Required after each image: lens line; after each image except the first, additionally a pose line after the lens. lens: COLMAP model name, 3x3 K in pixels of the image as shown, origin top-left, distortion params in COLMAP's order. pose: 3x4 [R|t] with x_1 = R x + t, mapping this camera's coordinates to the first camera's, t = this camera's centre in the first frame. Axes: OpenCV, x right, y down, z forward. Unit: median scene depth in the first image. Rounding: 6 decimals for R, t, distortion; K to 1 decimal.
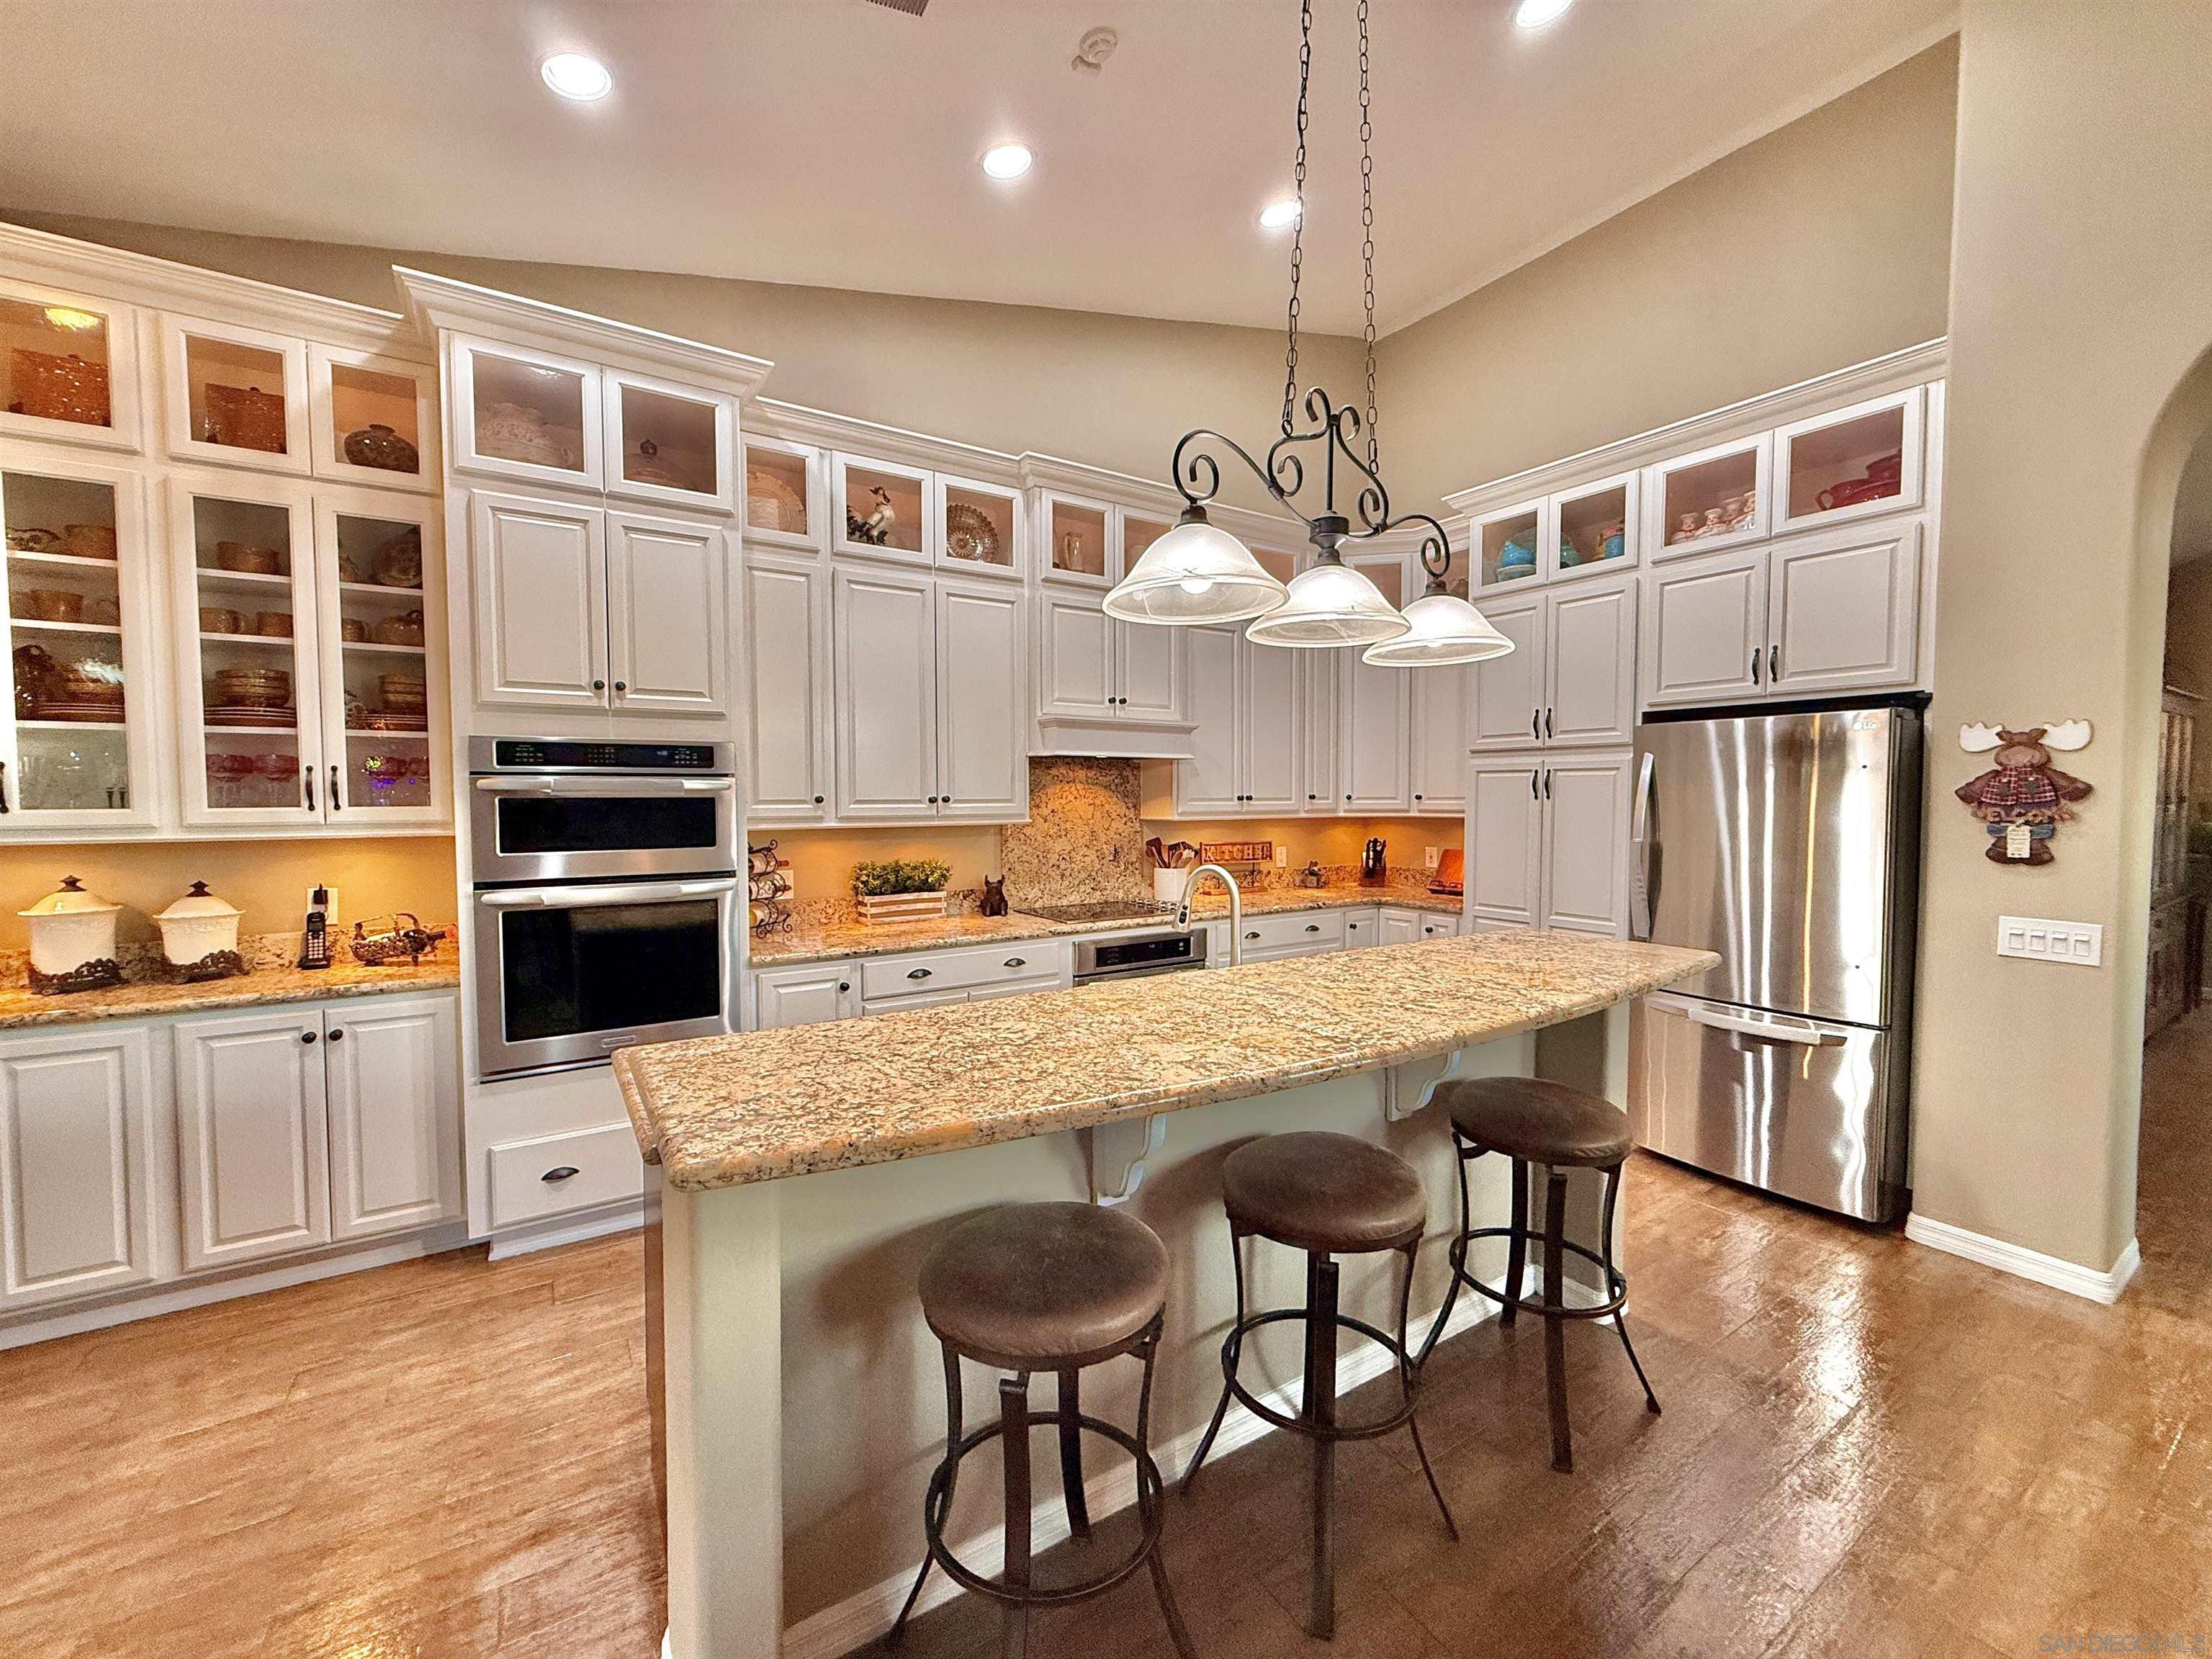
lens RADIAL K [[881.3, 0, 1102.2], [0, 881.3, 830.9], [0, 0, 1]] dist [0.000895, -0.000546]
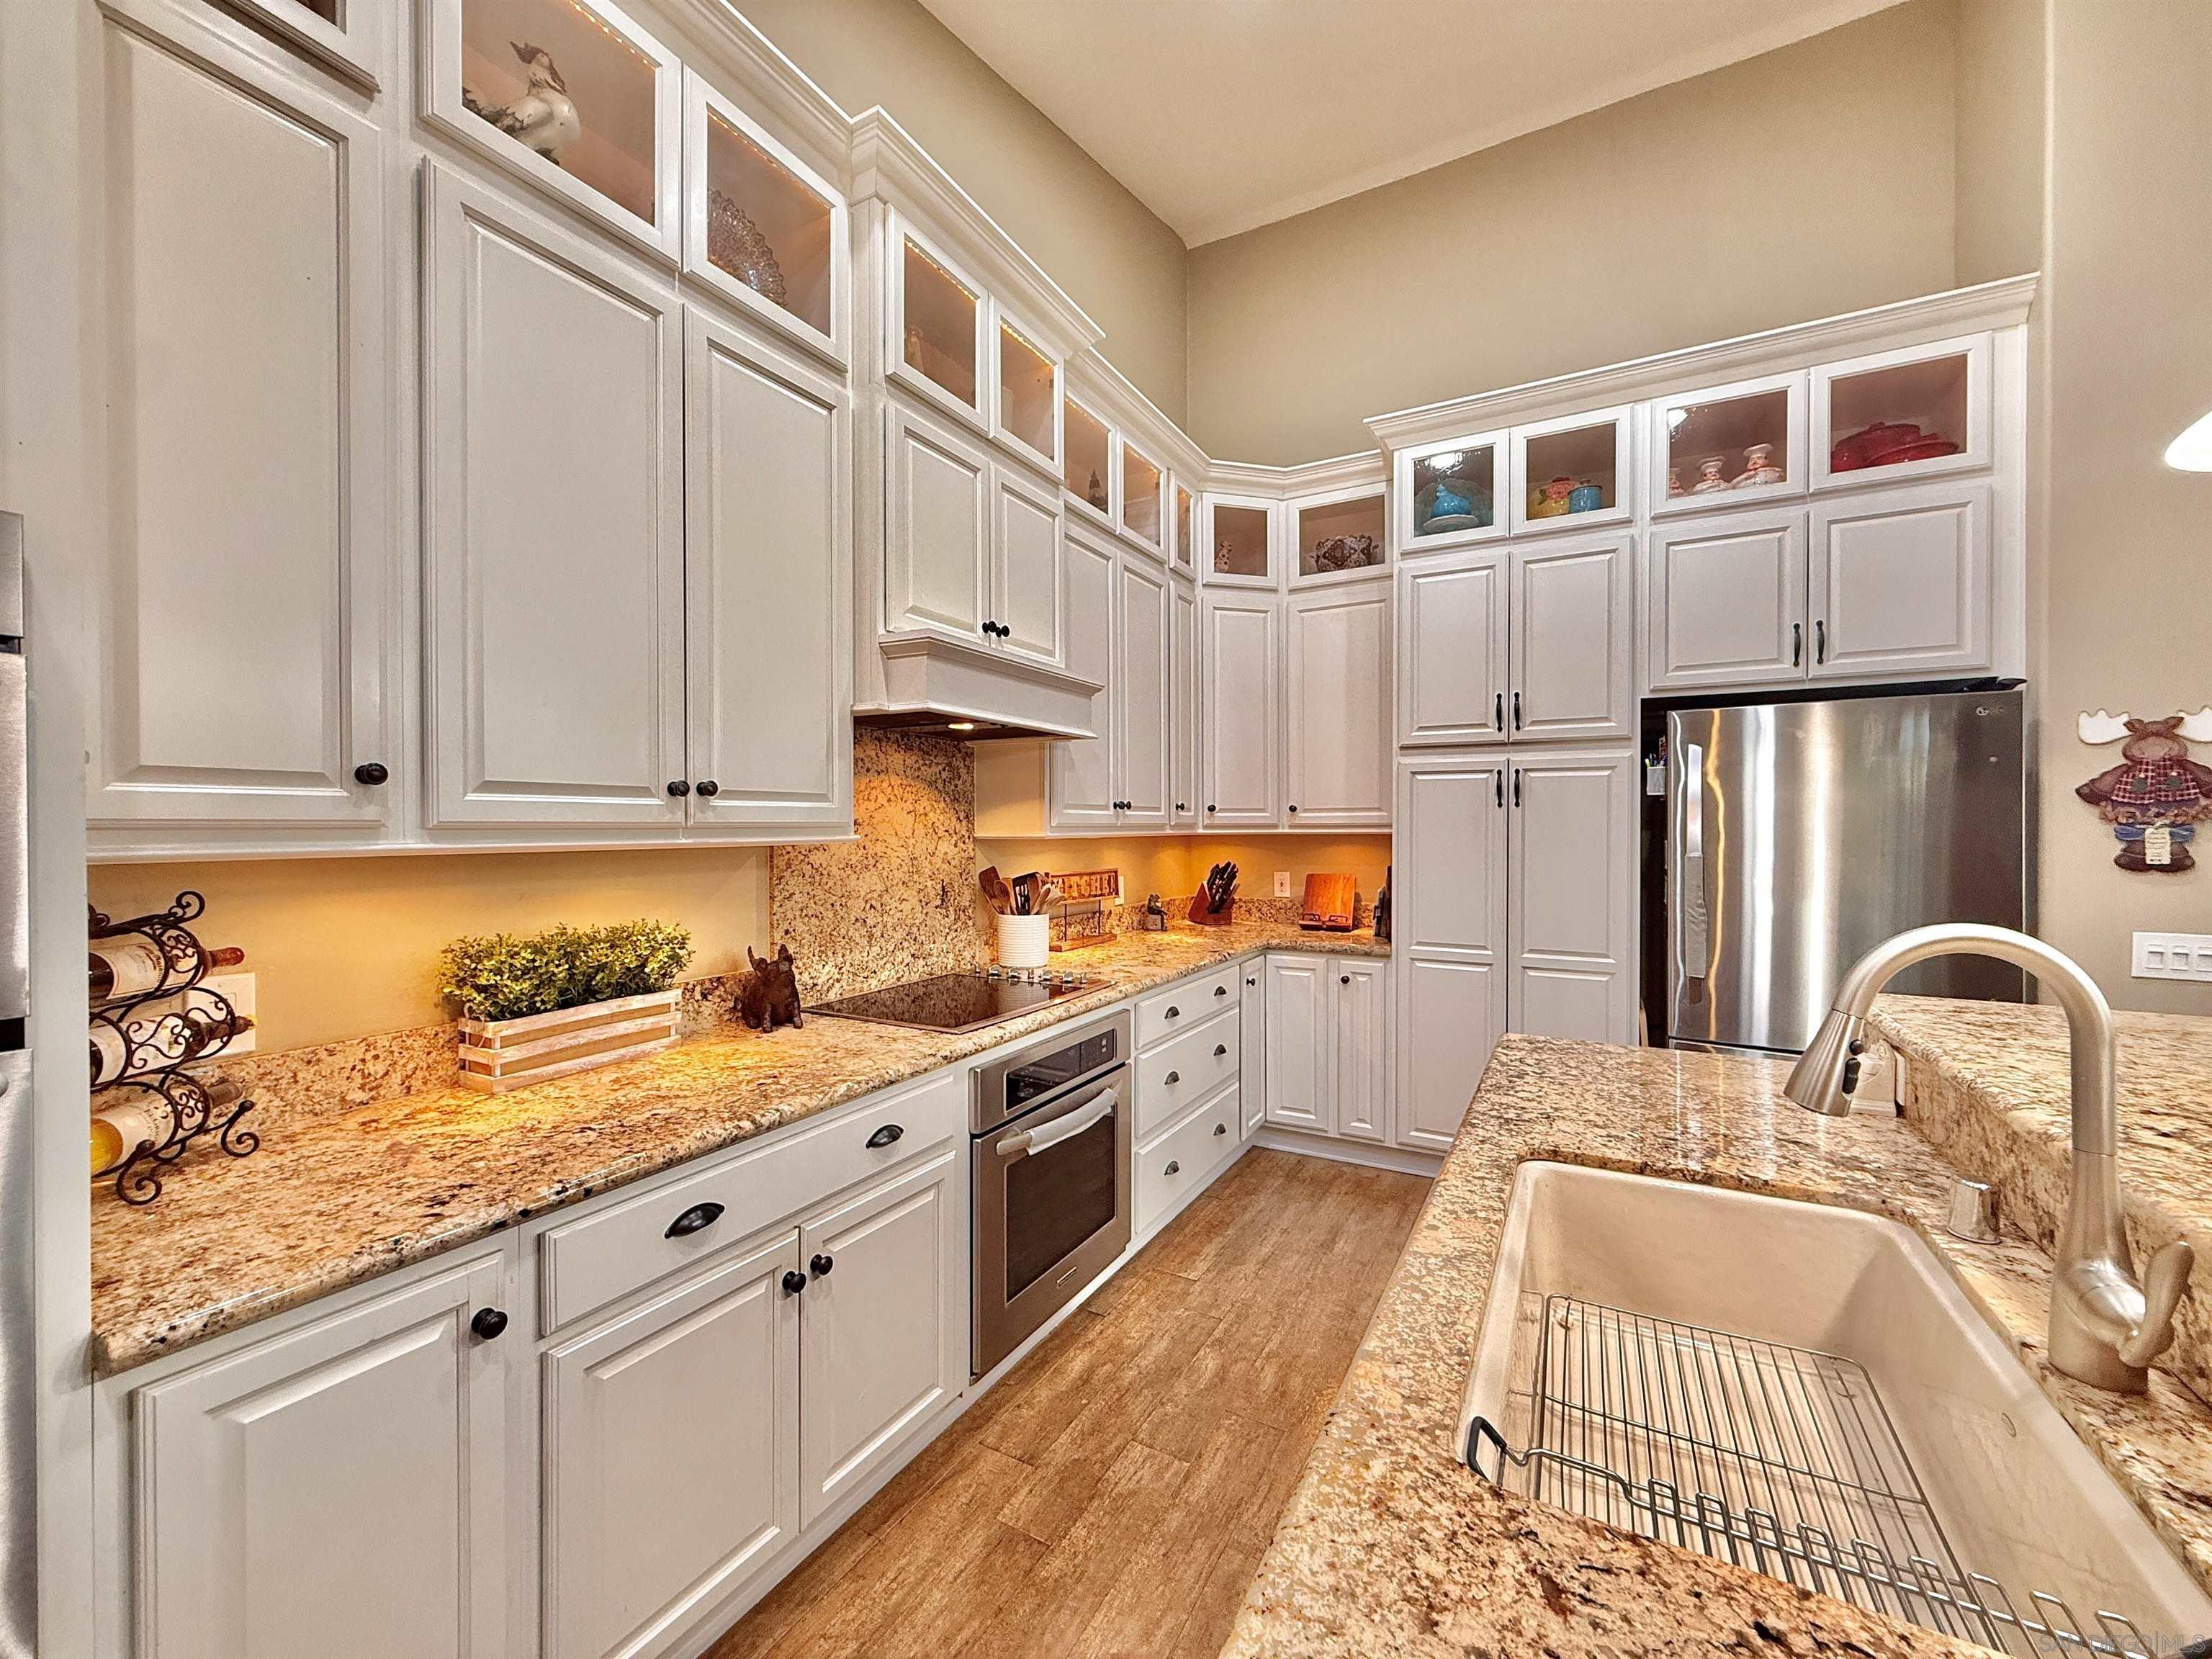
lens RADIAL K [[881.3, 0, 1101.0], [0, 881.3, 830.4], [0, 0, 1]] dist [0.000895, -0.000546]
pose [[0.884624, -0.001705, 0.466302, -0.263227], [0.018383, 0.999343, -0.031219, 0.004401], [-0.465943, 0.036189, 0.884074, 0.637887]]
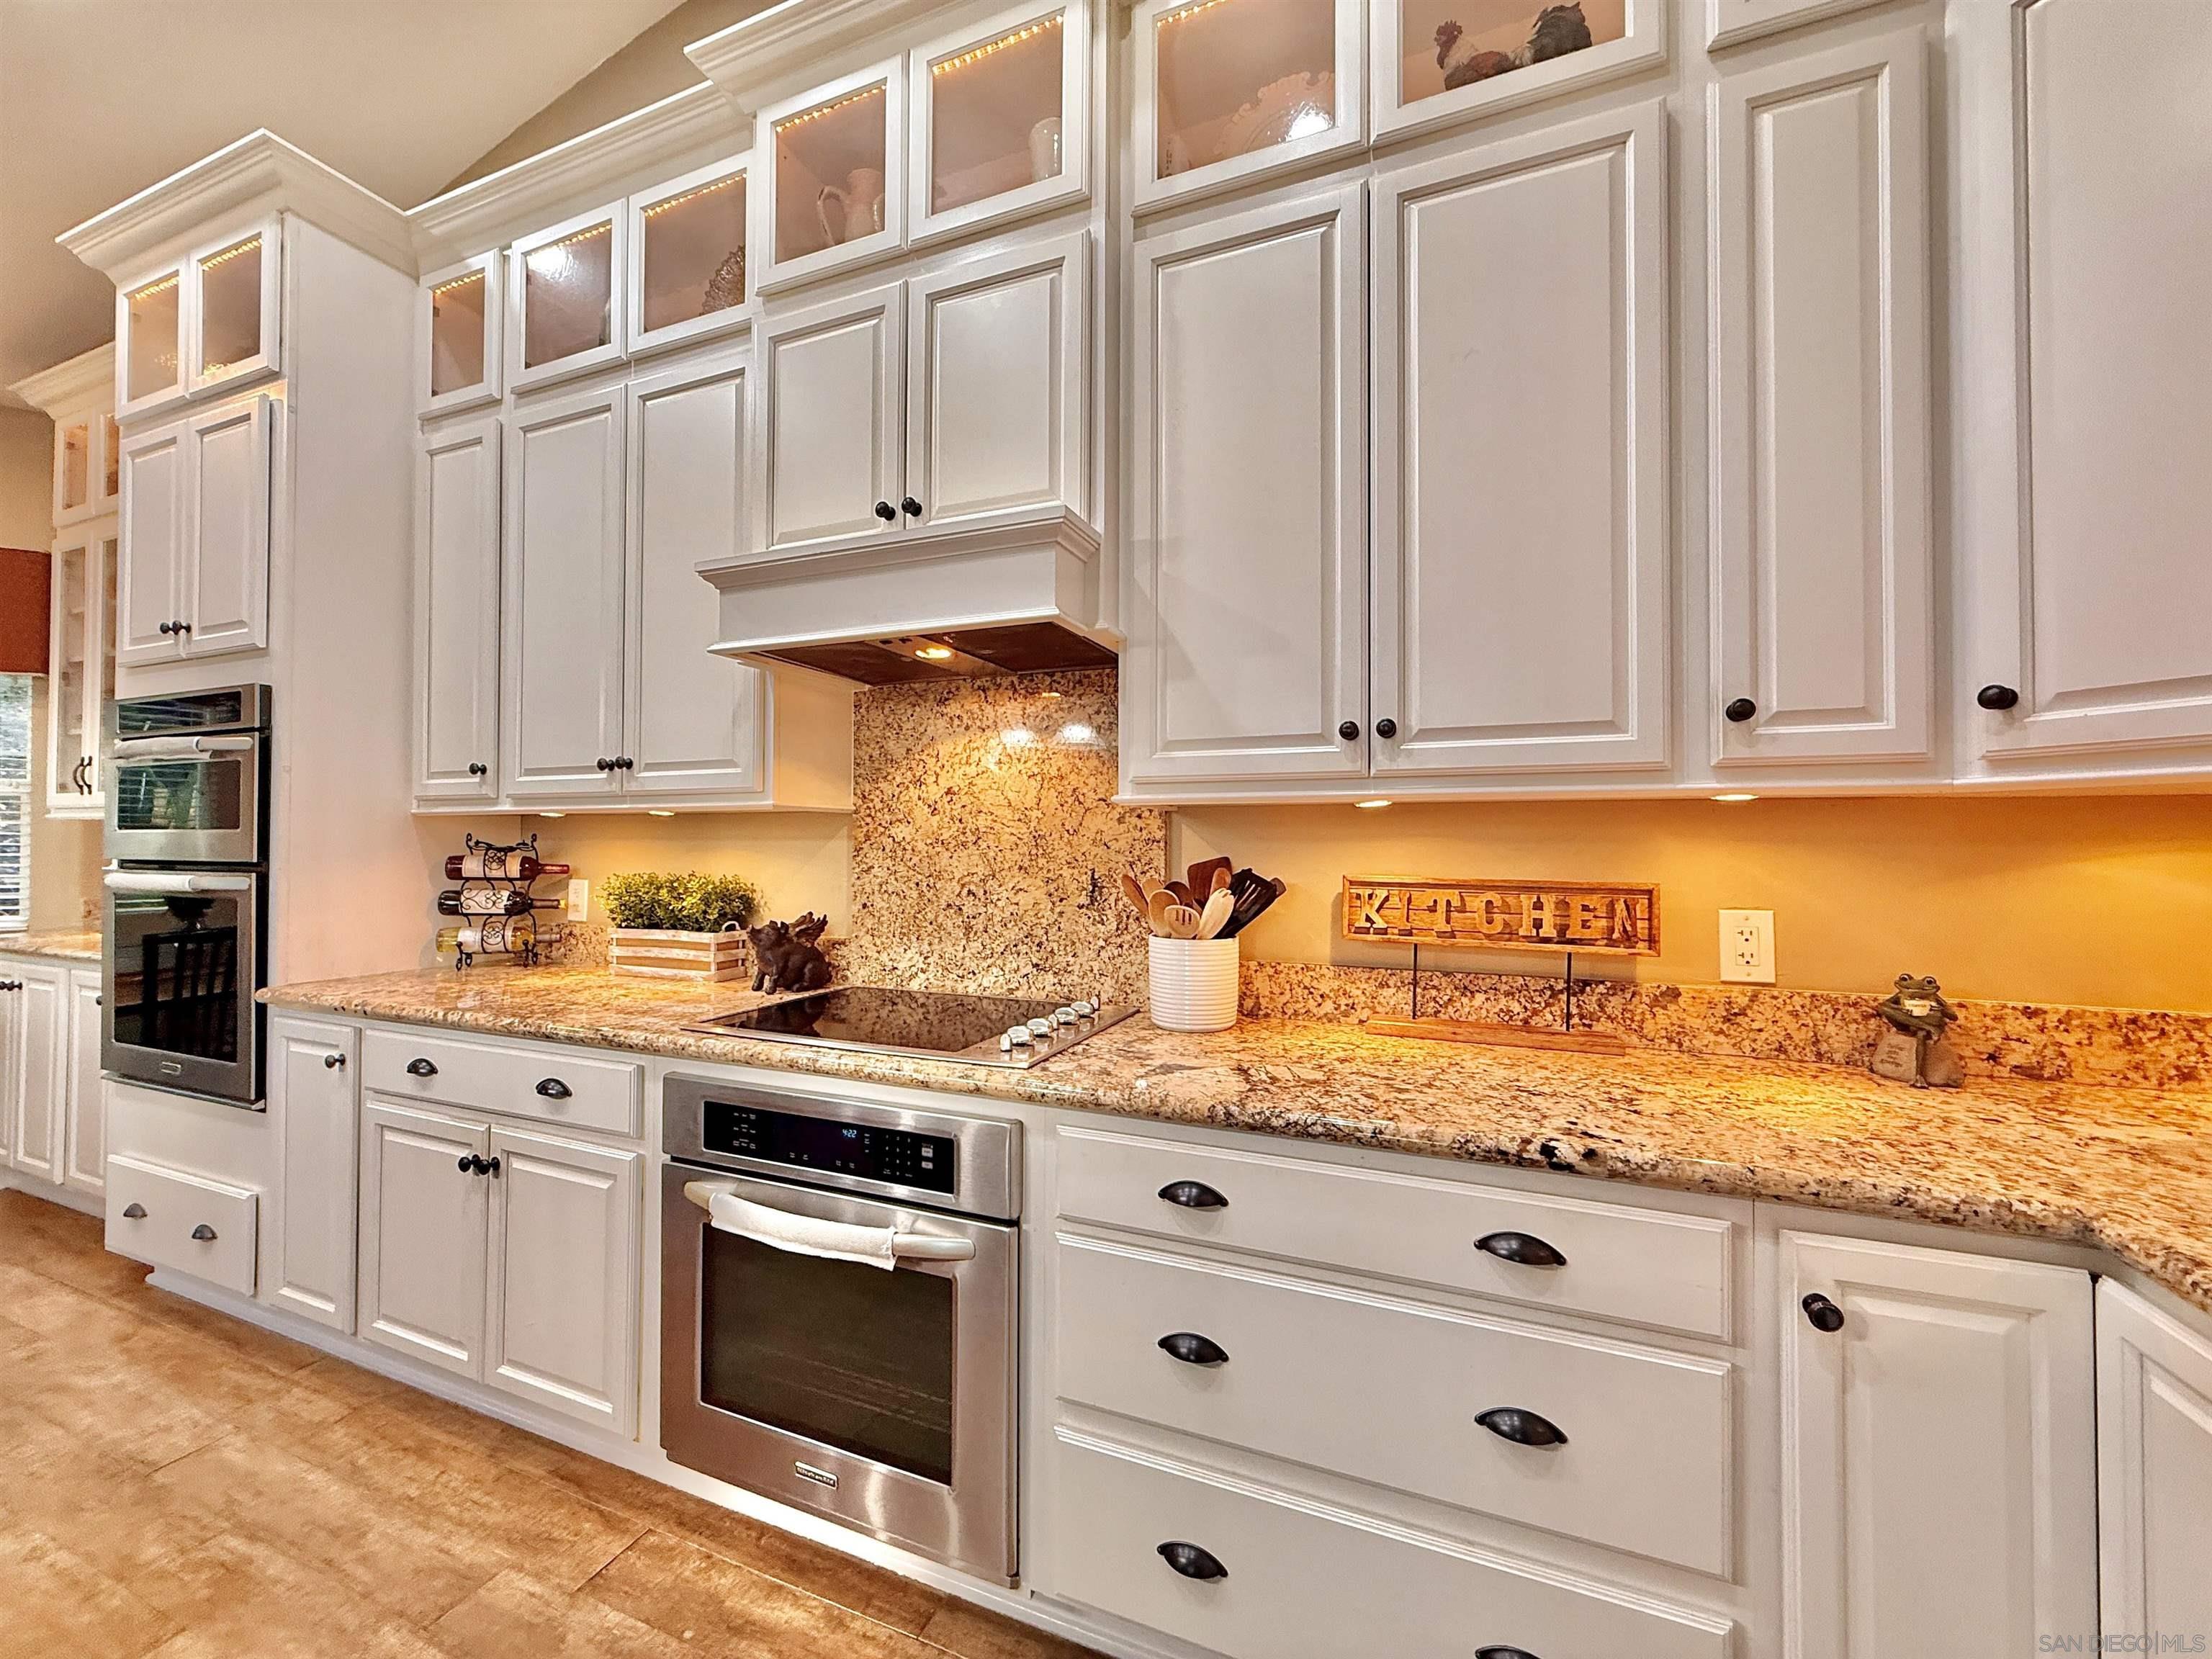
lens RADIAL K [[881.3, 0, 1102.5], [0, 881.3, 832.4], [0, 0, 1]] dist [0.000895, -0.000546]
pose [[0.568686, -0.007197, -0.822523, 0.563315], [-0.038713, 0.998619, -0.035503, 0.020061], [0.821643, 0.052032, 0.567622, 1.173691]]
